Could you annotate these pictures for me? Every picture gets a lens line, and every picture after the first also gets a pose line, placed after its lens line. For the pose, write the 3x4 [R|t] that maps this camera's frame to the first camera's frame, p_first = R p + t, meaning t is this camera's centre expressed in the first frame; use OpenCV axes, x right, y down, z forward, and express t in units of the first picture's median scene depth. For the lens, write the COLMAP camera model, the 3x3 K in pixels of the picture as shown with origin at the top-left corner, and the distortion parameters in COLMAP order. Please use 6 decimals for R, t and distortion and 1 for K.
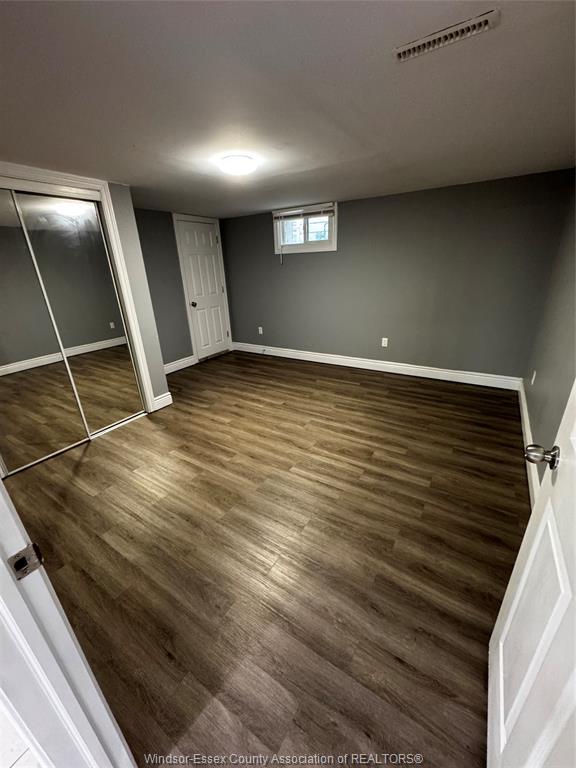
lens RADIAL K [[305.9, 0, 288.0], [0, 305.9, 383.4], [0, 0, 1]] dist [0.001400, 0.000083]
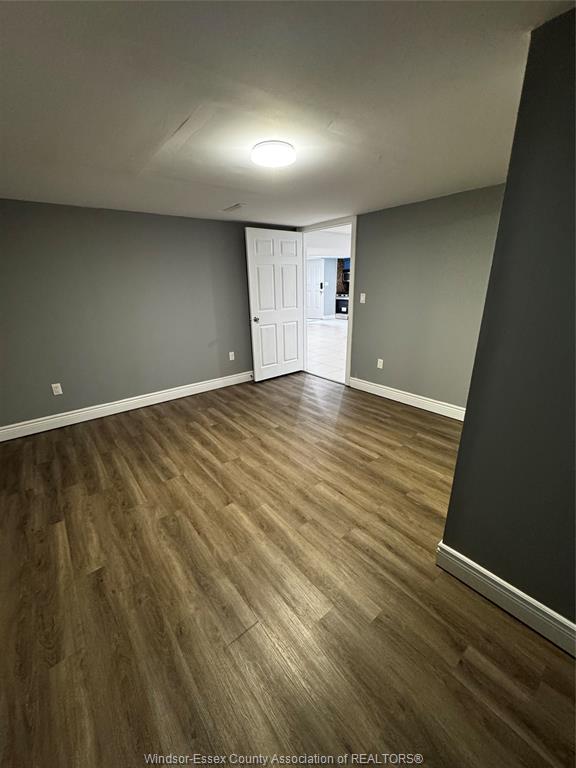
lens RADIAL K [[305.9, 0, 288.8], [0, 305.9, 383.9], [0, 0, 1]] dist [0.001400, 0.000083]
pose [[-0.948262, -0.044881, 0.314301, -0.361553], [0.168681, 0.767459, 0.618510, -0.554571], [-0.268972, 0.639526, -0.720181, 1.457858]]
